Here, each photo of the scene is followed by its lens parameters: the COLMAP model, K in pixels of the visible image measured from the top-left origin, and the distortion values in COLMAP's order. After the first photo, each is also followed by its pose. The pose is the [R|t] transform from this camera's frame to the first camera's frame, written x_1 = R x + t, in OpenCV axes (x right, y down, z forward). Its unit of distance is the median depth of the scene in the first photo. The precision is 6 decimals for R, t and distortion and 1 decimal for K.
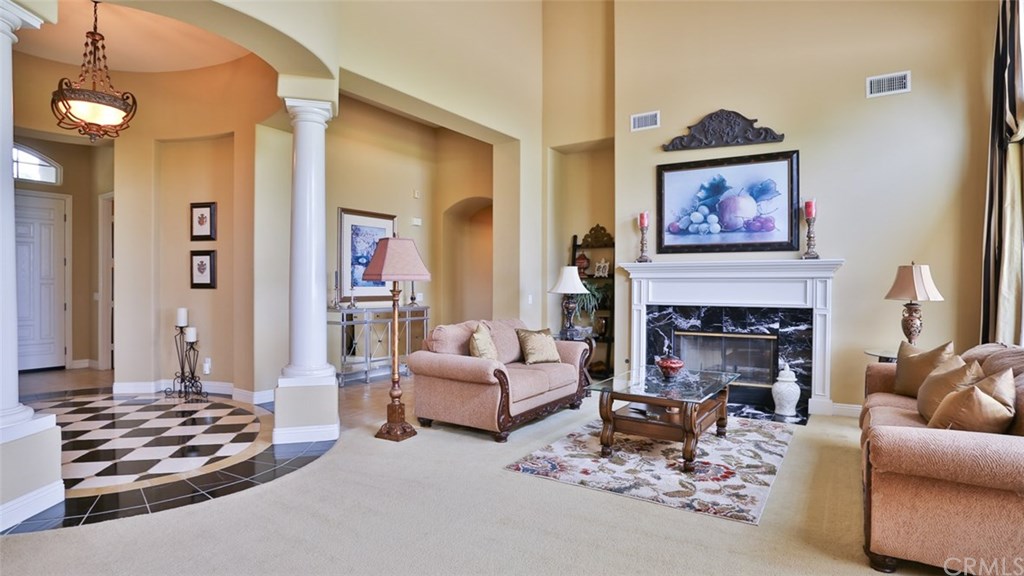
lens RADIAL K [[523.4, 0, 523.0], [0, 523.4, 288.3], [0, 0, 1]] dist [-0.093479, 0.044312]
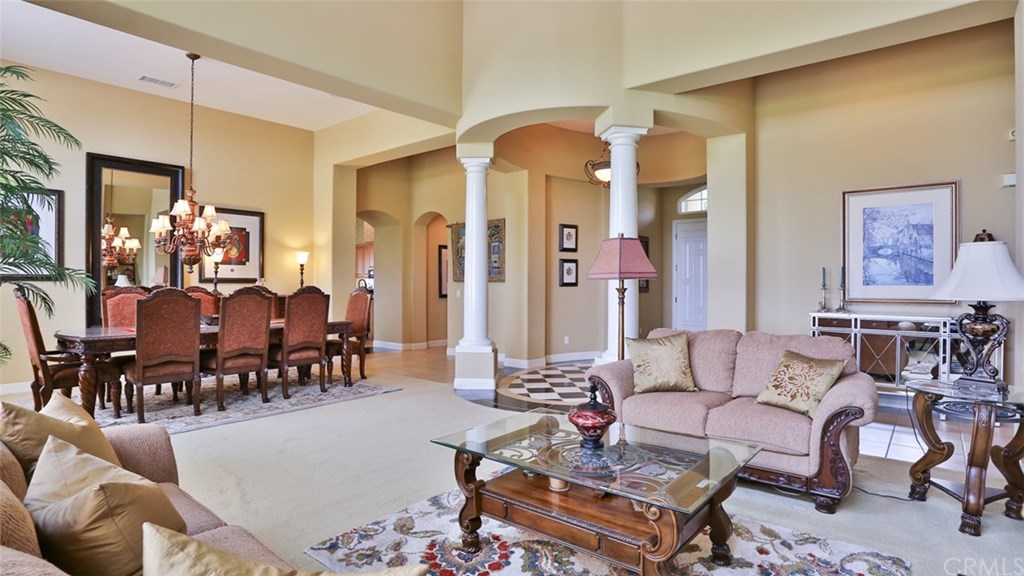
lens RADIAL K [[523.4, 0, 523.0], [0, 523.4, 288.3], [0, 0, 1]] dist [-0.093479, 0.044312]
pose [[-0.049500, 0.007743, -0.998744, 0.866009], [-0.005564, 0.999952, 0.008028, -0.004162], [0.998759, 0.005954, -0.049454, 0.934956]]
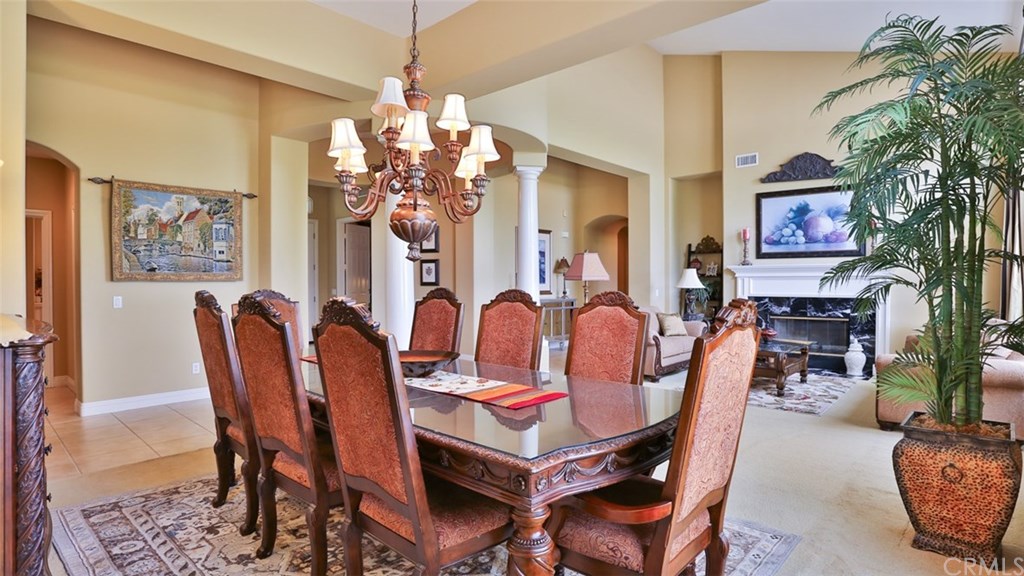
lens RADIAL K [[533.9, 0, 512.0], [0, 533.9, 288.0], [0, 0, 1]] dist [-0.095775, 0.047636]
pose [[0.985689, -0.002979, -0.168545, -0.144009], [0.003857, 0.999981, 0.004878, 0.000515], [0.168527, -0.005458, 0.985682, -0.466688]]
